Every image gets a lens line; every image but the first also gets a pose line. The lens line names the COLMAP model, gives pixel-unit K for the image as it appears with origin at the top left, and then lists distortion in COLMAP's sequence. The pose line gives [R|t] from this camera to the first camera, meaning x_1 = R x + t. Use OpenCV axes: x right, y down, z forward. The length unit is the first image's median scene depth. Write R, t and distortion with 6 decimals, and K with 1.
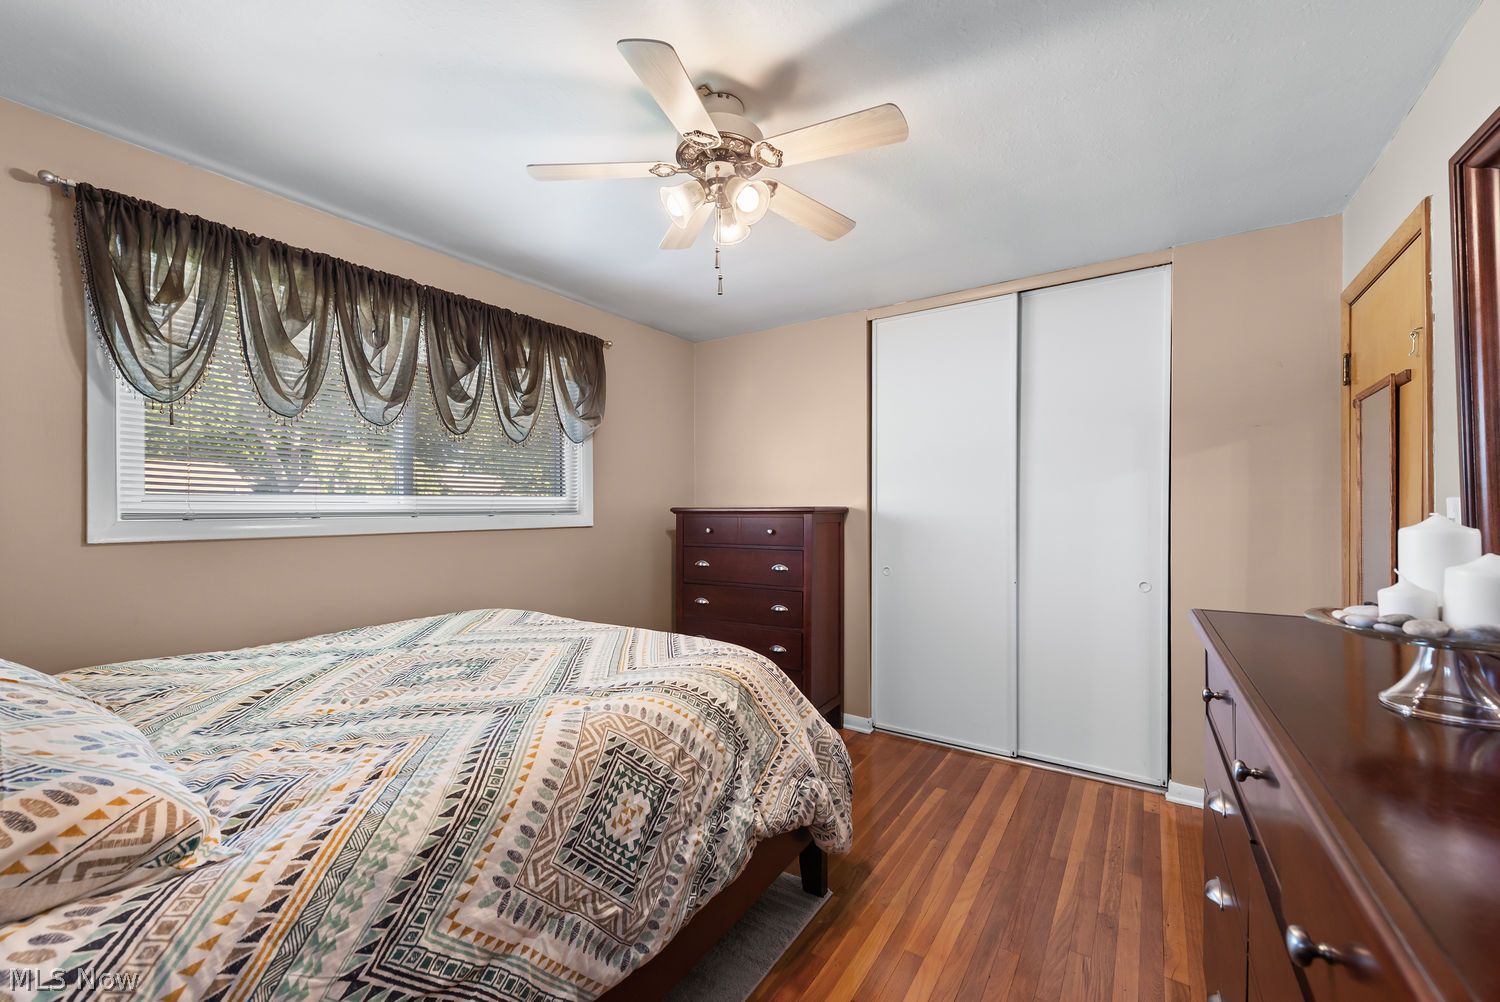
lens RADIAL K [[587.5, 0, 751.6], [0, 587.5, 505.4], [0, 0, 1]] dist [0.000234, 0.000112]
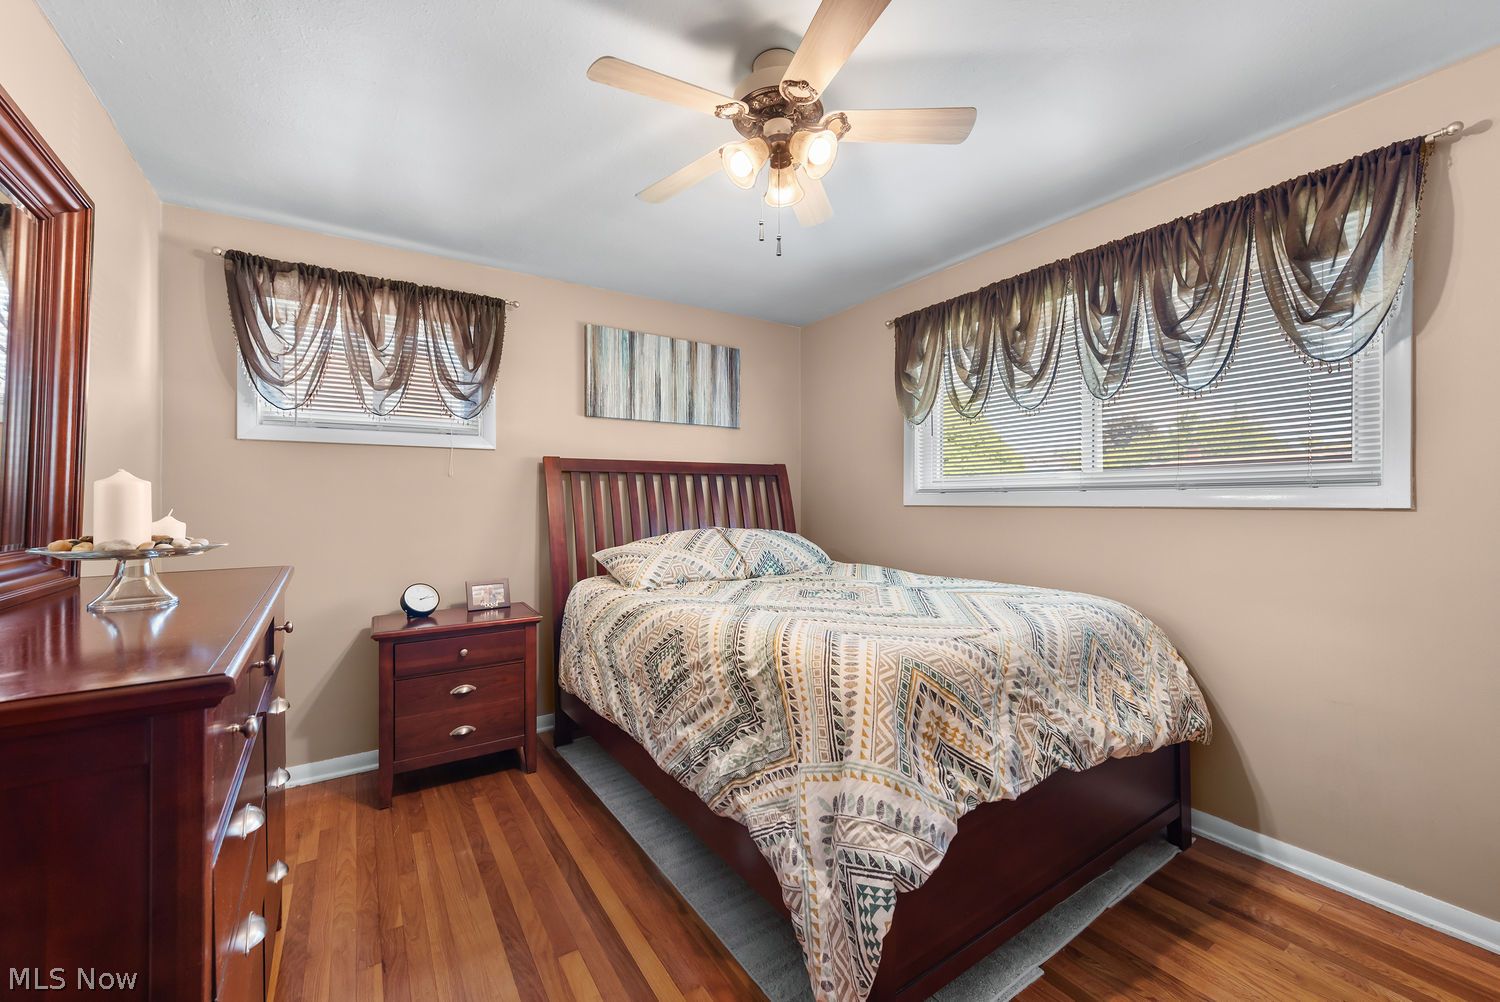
lens RADIAL K [[606.9, 0, 755.6], [0, 606.9, 496.0], [0, 0, 1]] dist [0.009950, 0.000020]
pose [[-0.378479, -0.001459, -0.925609, 0.820632], [0.009624, 0.999938, -0.005512, 0.040060], [0.925560, -0.010994, -0.378442, 1.236822]]
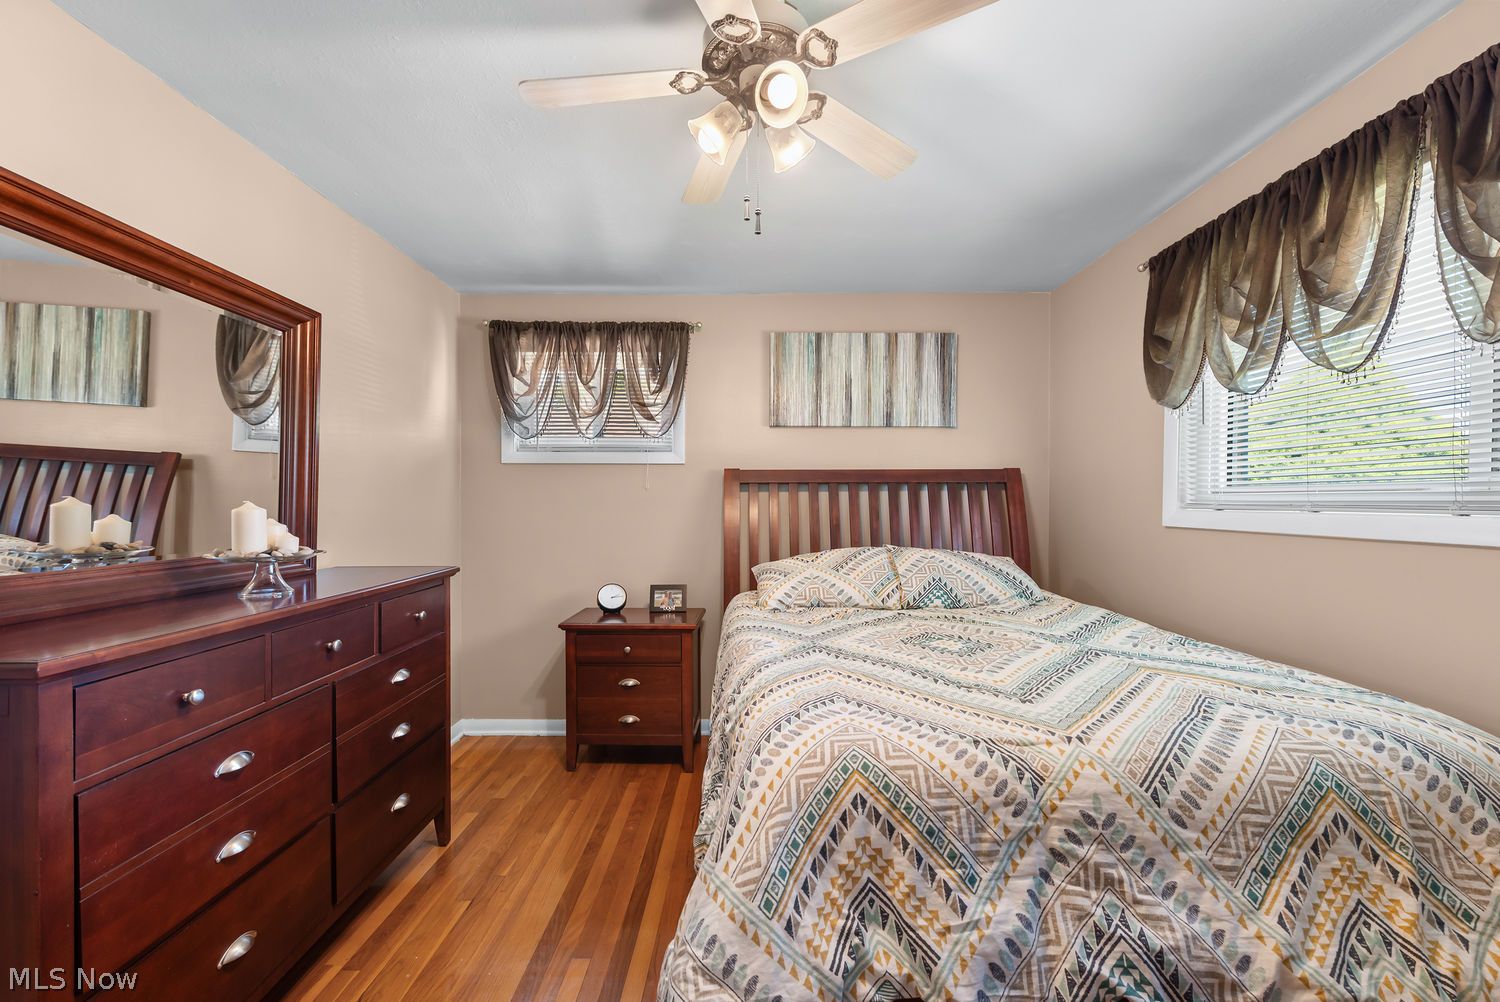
lens RADIAL K [[619.1, 0, 745.6], [0, 619.1, 502.2], [0, 0, 1]] dist [0.003033, -0.000689]
pose [[-0.834318, 0.003212, -0.551274, 0.396550], [0.002674, 0.999995, 0.001780, 0.007135], [0.551277, 0.000010, -0.834322, 1.568705]]
